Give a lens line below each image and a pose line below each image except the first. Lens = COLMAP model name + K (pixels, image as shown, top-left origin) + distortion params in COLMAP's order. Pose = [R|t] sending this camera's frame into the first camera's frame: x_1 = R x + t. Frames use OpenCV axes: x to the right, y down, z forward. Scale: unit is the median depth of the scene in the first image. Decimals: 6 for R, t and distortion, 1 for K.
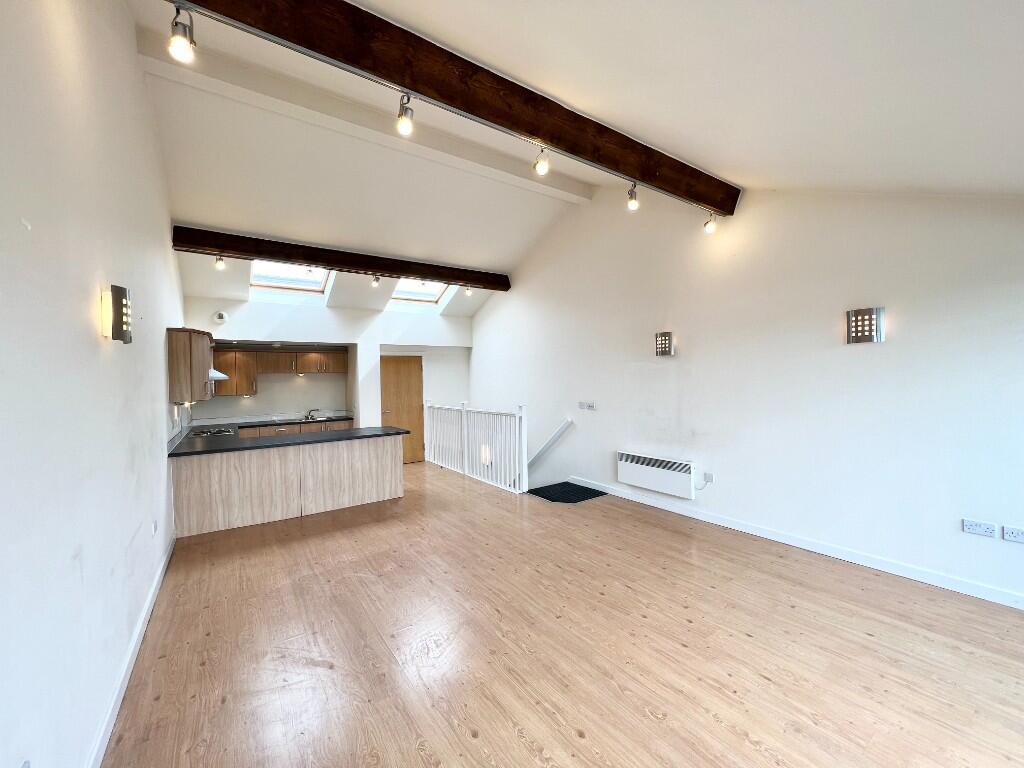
lens RADIAL K [[410.2, 0, 513.2], [0, 410.2, 384.3], [0, 0, 1]] dist [0.003948, 0.000064]
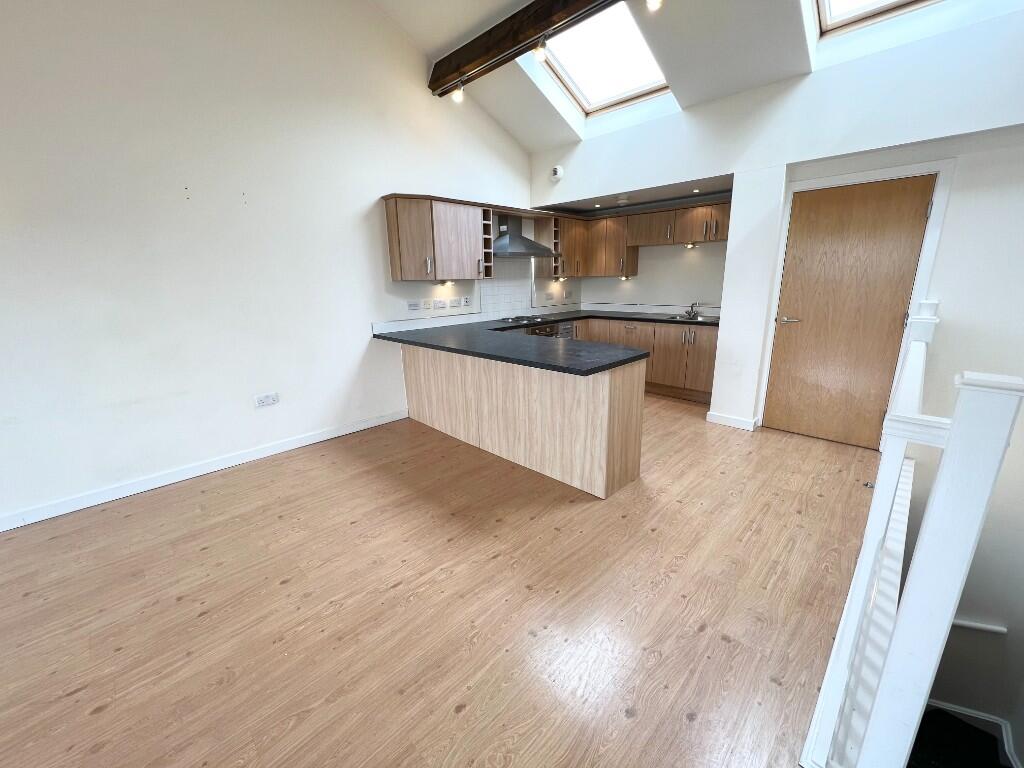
lens RADIAL K [[410.2, 0, 509.2], [0, 410.2, 382.6], [0, 0, 1]] dist [0.003948, 0.000064]
pose [[0.180912, 0.267380, -0.946456, 0.160361], [0.001563, 0.962256, 0.272142, 0.011499], [0.983498, -0.050713, 0.173666, 0.975200]]
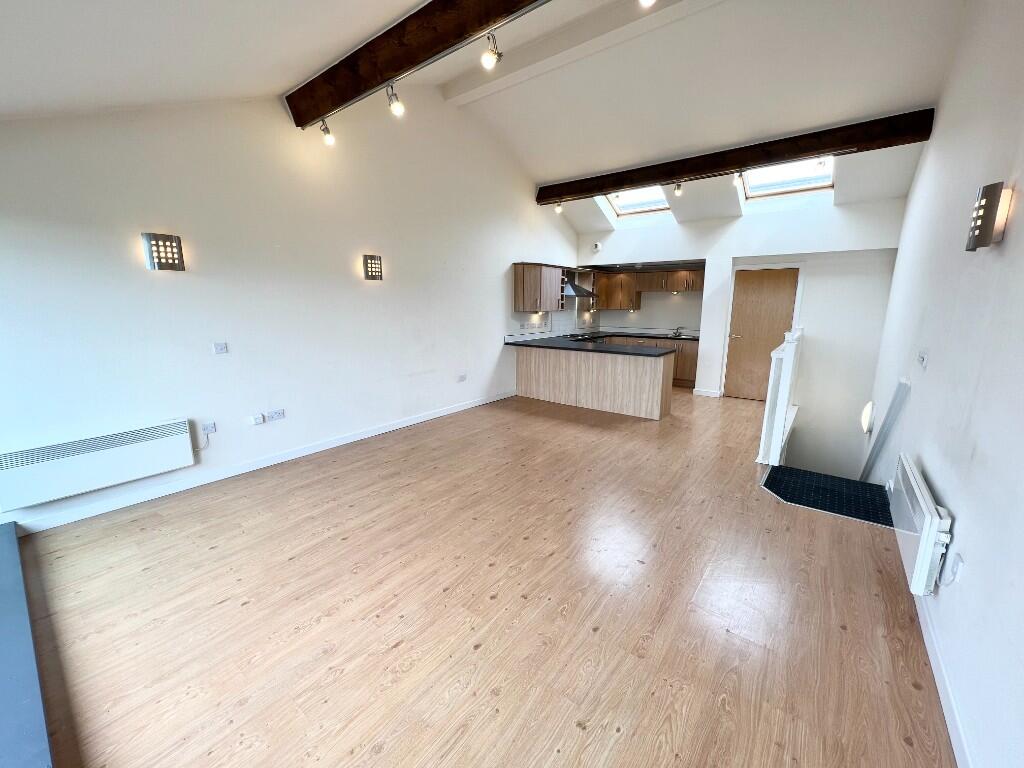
lens RADIAL K [[410.2, 0, 508.9], [0, 410.2, 381.7], [0, 0, 1]] dist [0.003948, 0.000064]
pose [[0.297557, 0.207319, -0.931922, 0.628963], [-0.022641, 0.977395, 0.210206, -0.019440], [0.954435, -0.041449, 0.295525, 0.442951]]
